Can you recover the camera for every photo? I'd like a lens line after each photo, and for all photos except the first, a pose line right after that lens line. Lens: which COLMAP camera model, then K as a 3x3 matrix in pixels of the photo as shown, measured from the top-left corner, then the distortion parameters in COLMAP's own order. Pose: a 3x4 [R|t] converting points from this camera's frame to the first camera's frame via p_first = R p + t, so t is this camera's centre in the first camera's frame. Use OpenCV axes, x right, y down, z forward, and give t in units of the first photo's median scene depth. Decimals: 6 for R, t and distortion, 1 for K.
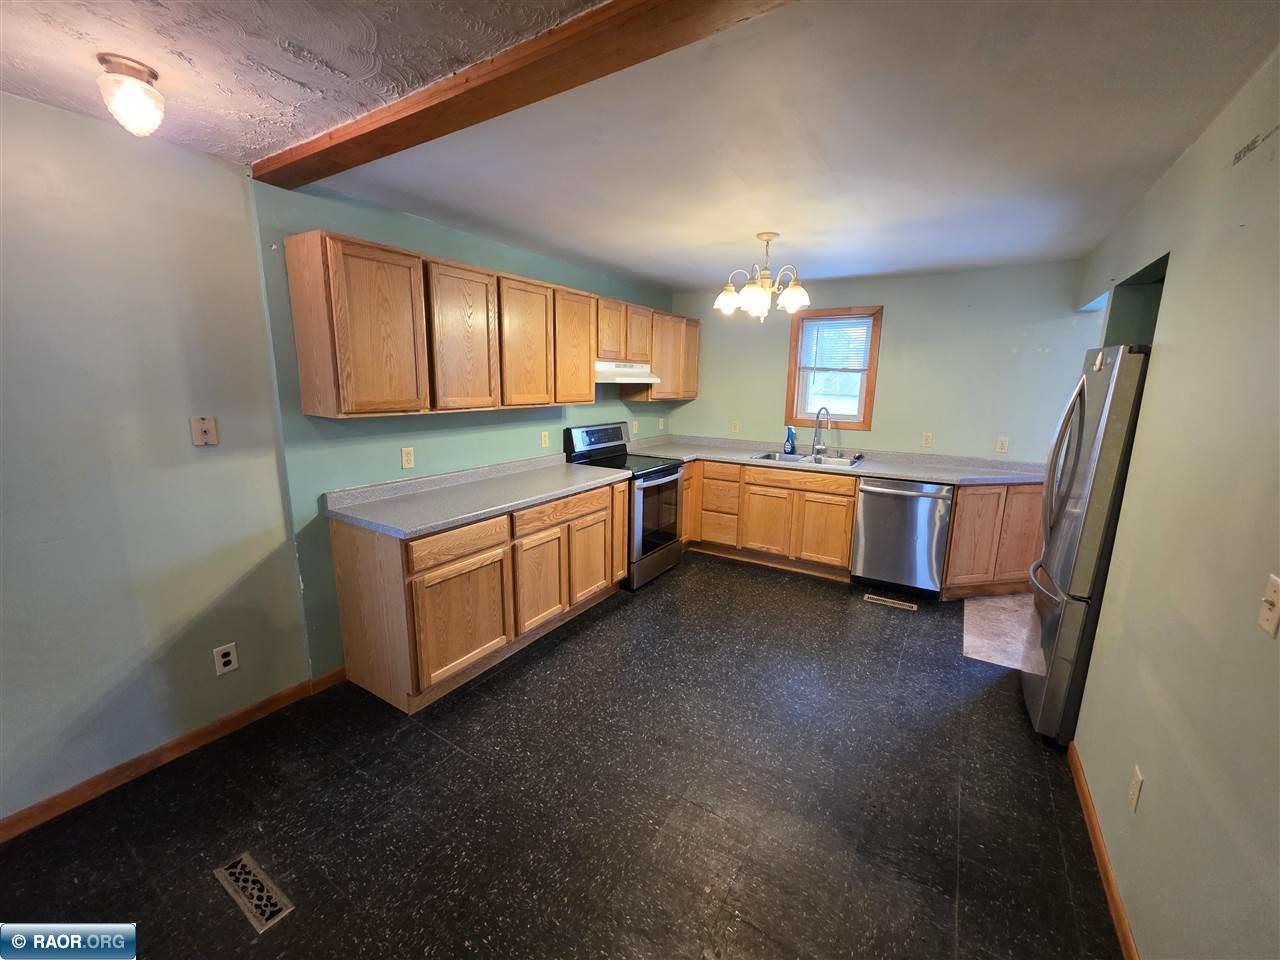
lens RADIAL K [[507.7, 0, 641.1], [0, 507.7, 483.9], [0, 0, 1]] dist [0.000760, -0.000011]
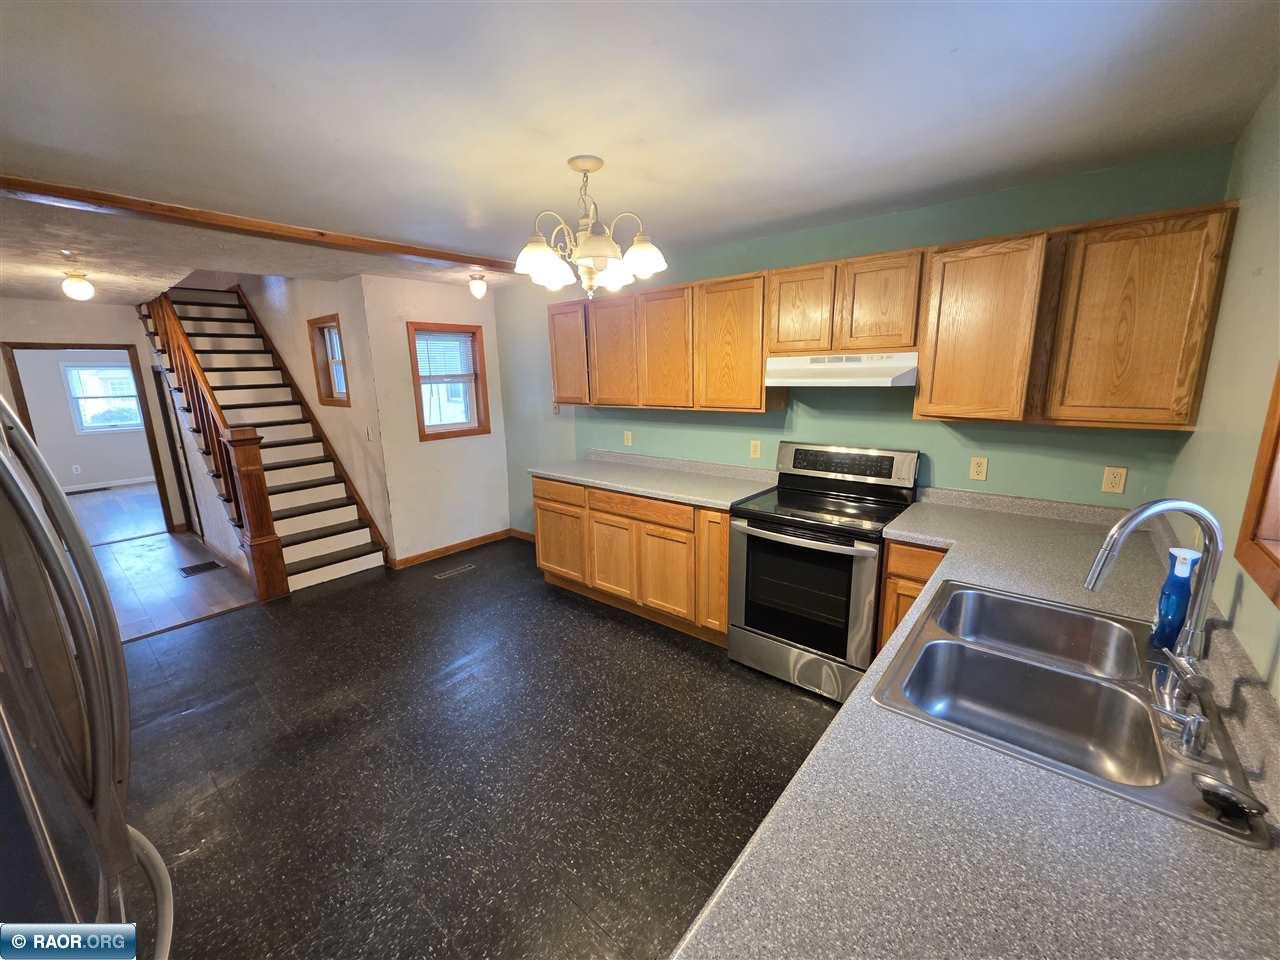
lens RADIAL K [[507.7, 0, 634.1], [0, 507.7, 481.4], [0, 0, 1]] dist [0.000760, -0.000011]
pose [[-0.145736, 0.192824, -0.970350, 0.795072], [-0.182515, 0.958746, 0.217930, -0.212010], [0.972342, 0.208864, -0.104530, 1.017551]]
